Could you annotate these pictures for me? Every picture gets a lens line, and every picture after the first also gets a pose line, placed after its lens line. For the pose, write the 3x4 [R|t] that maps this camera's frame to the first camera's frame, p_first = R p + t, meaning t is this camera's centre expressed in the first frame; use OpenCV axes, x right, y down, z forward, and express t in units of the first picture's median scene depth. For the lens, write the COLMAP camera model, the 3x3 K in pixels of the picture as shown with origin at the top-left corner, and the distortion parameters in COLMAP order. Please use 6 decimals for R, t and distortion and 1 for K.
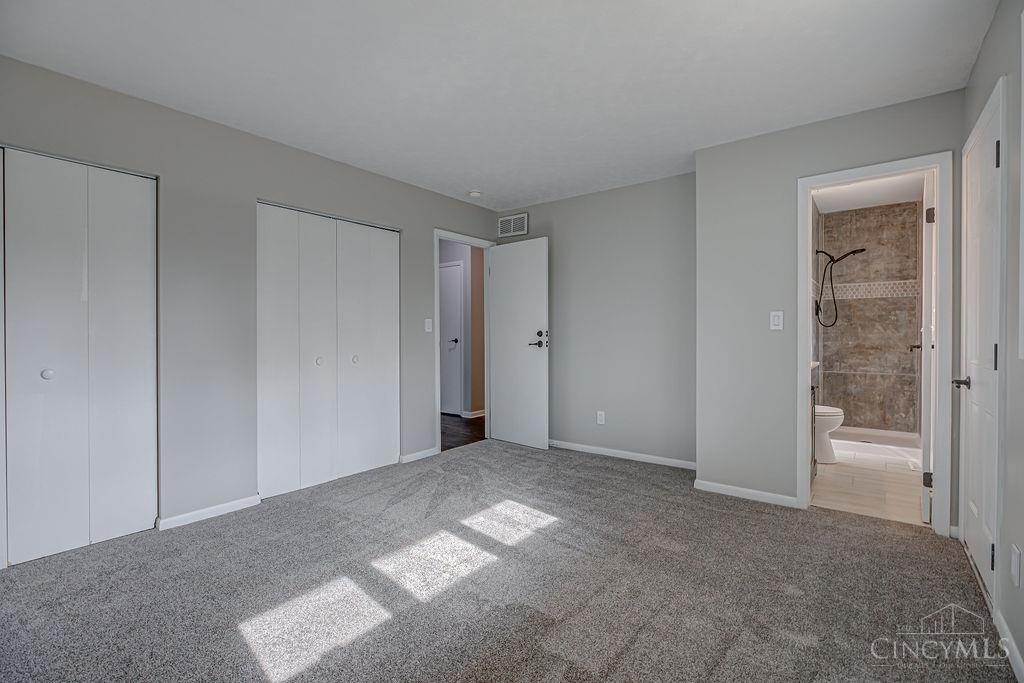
lens RADIAL K [[470.3, 0, 517.3], [0, 470.3, 344.7], [0, 0, 1]] dist [-0.003247, 0.000646]
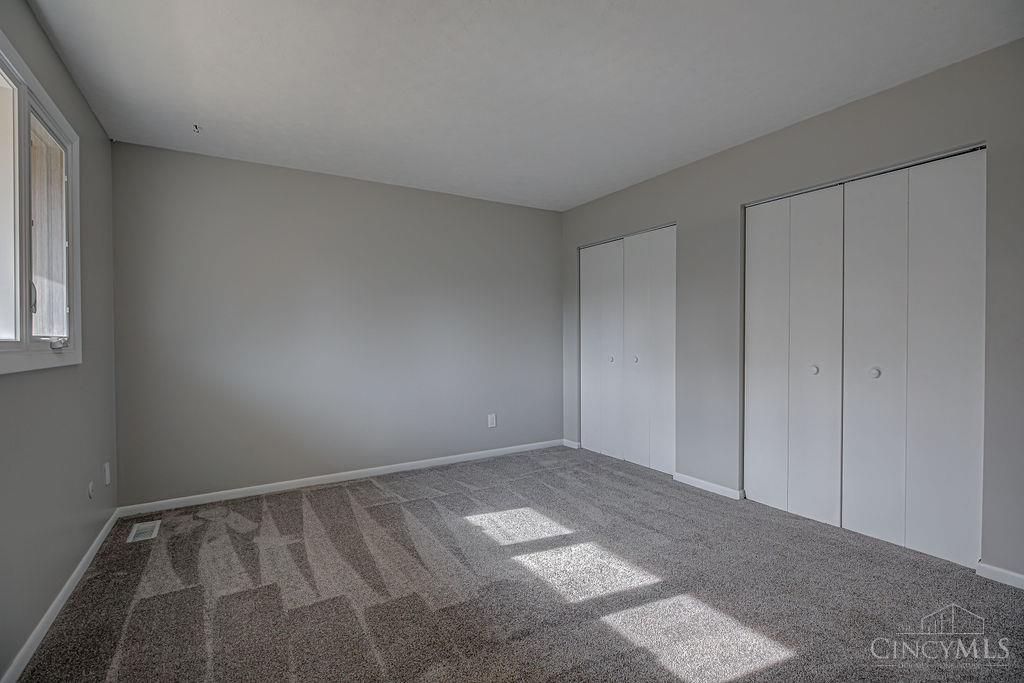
lens RADIAL K [[470.3, 0, 508.3], [0, 470.3, 337.8], [0, 0, 1]] dist [-0.003247, 0.000646]
pose [[-0.372856, 0.008378, -0.927851, 1.002749], [-0.013595, 0.999803, 0.014491, -0.045243], [0.927790, 0.018017, -0.372668, 1.534274]]
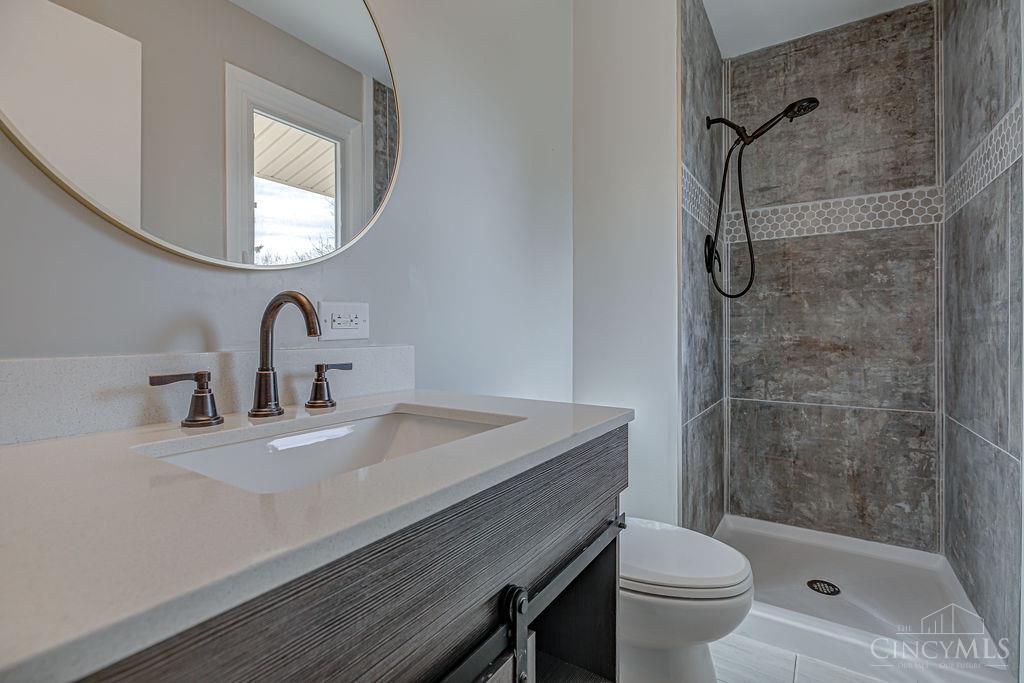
lens RADIAL K [[470.3, 0, 514.7], [0, 470.3, 335.4], [0, 0, 1]] dist [-0.003247, 0.000646]
pose [[0.996962, 0.000278, 0.077890, 0.428014], [0.000741, 0.999915, -0.013055, 0.001025], [-0.077887, 0.013073, 0.996877, 0.590526]]
